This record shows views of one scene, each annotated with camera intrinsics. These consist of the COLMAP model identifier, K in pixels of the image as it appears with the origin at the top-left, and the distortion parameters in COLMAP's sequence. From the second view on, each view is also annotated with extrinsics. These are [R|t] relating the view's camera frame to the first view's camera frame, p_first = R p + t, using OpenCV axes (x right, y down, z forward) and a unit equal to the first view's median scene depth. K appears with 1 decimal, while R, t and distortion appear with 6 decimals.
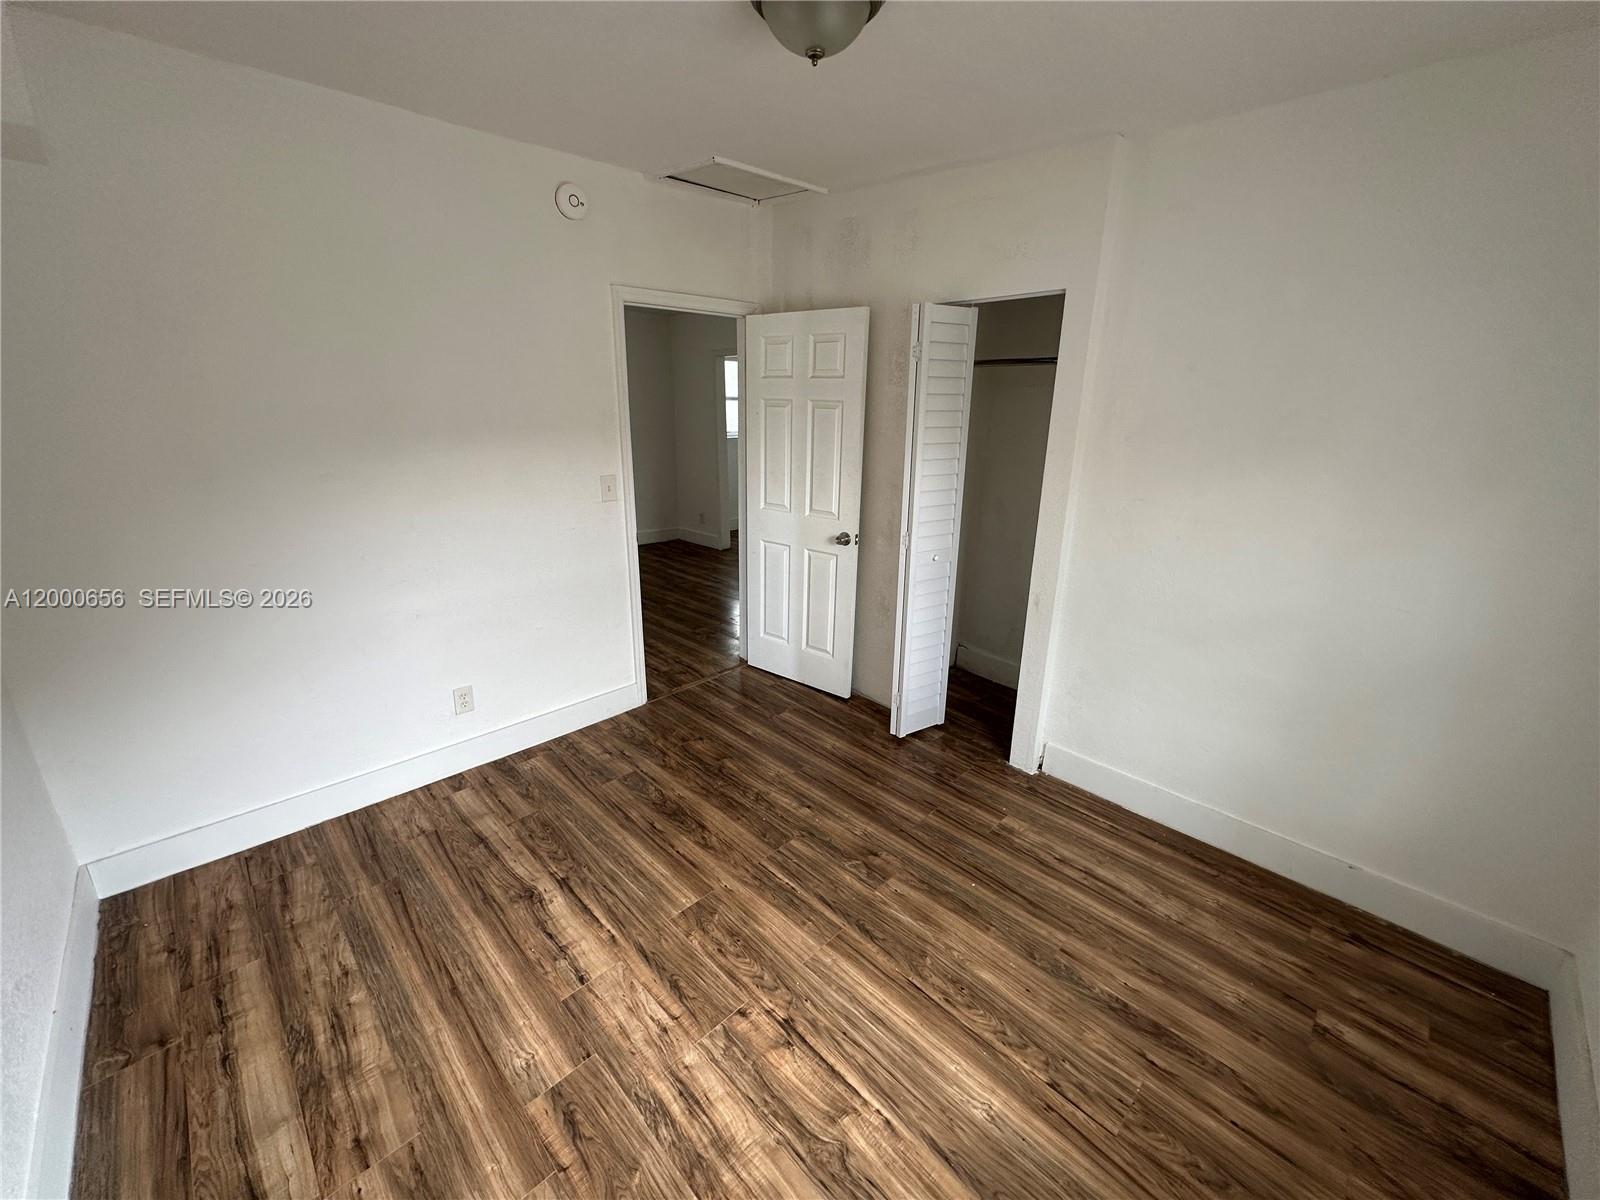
lens RADIAL K [[640.4, 0, 796.8], [0, 640.4, 597.8], [0, 0, 1]] dist [-0.000416, 0.000457]
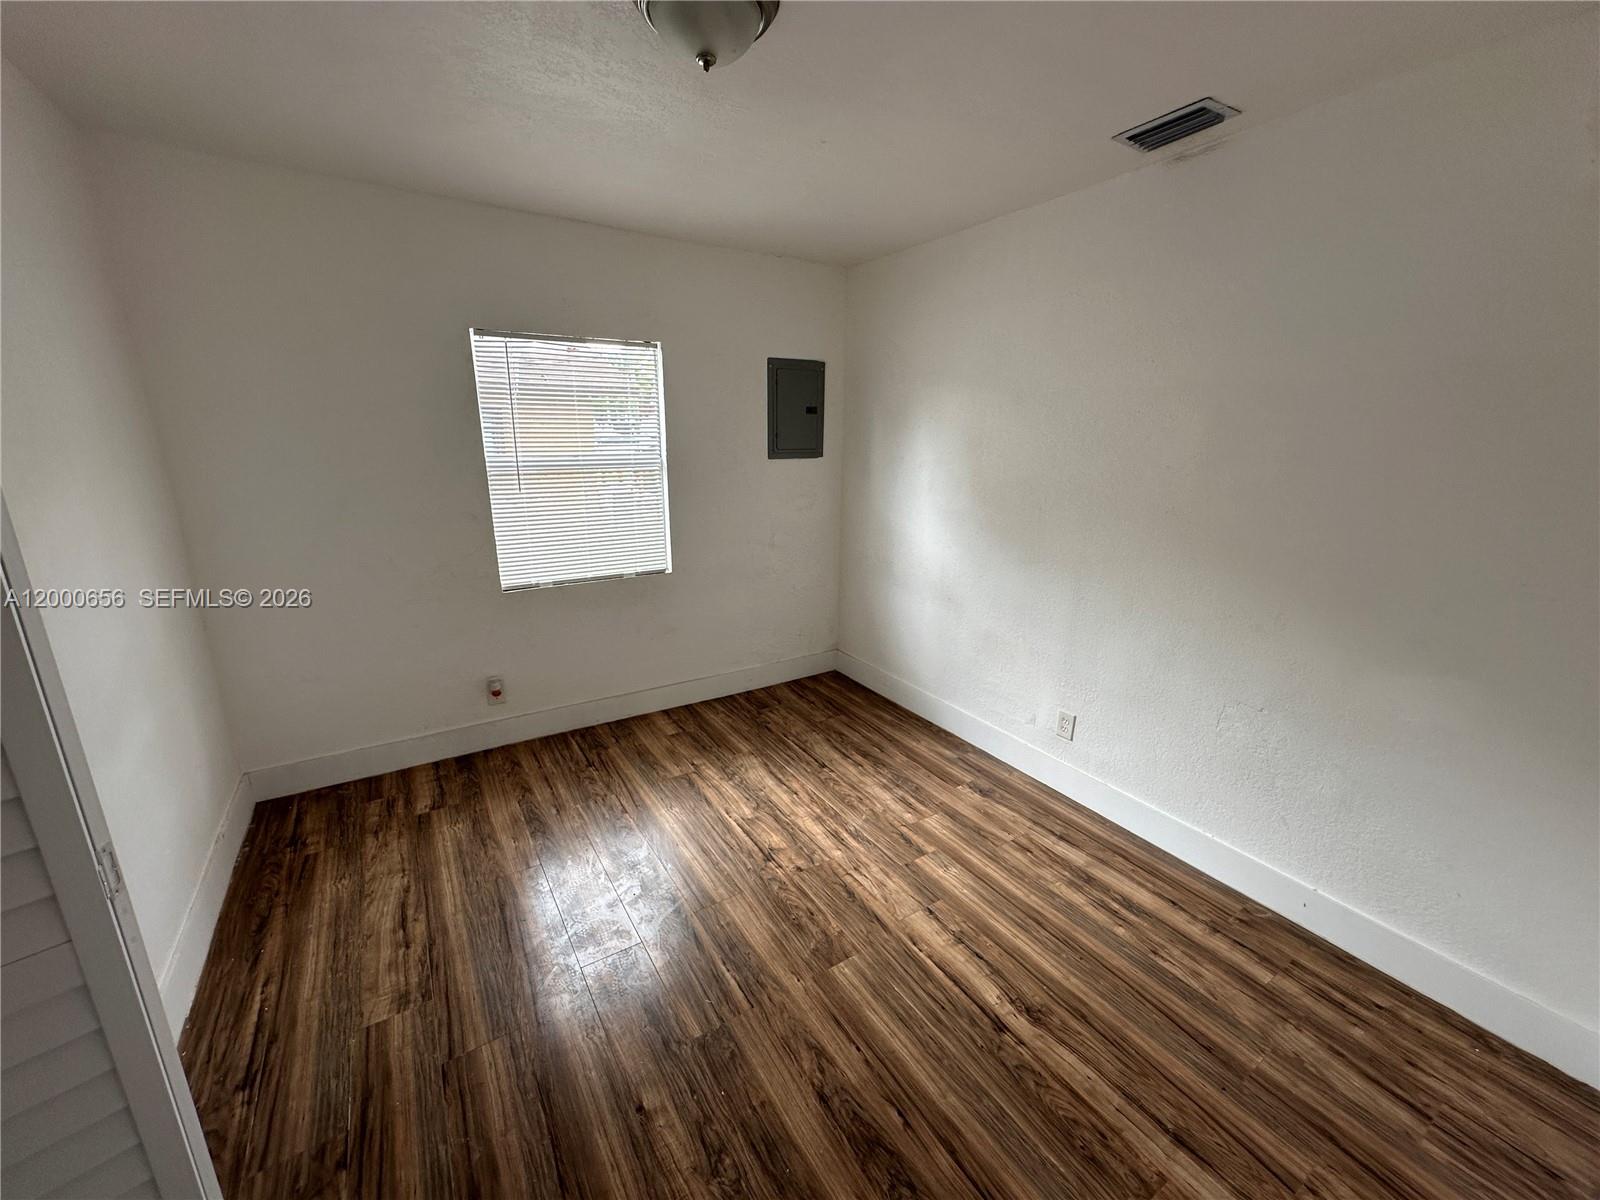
lens RADIAL K [[640.4, 0, 796.8], [0, 640.4, 597.8], [0, 0, 1]] dist [-0.000416, 0.000457]
pose [[-0.978563, -0.079656, 0.189919, -0.257259], [0.036546, 0.840375, 0.540772, -0.491825], [-0.202679, 0.536120, -0.819449, 1.594885]]
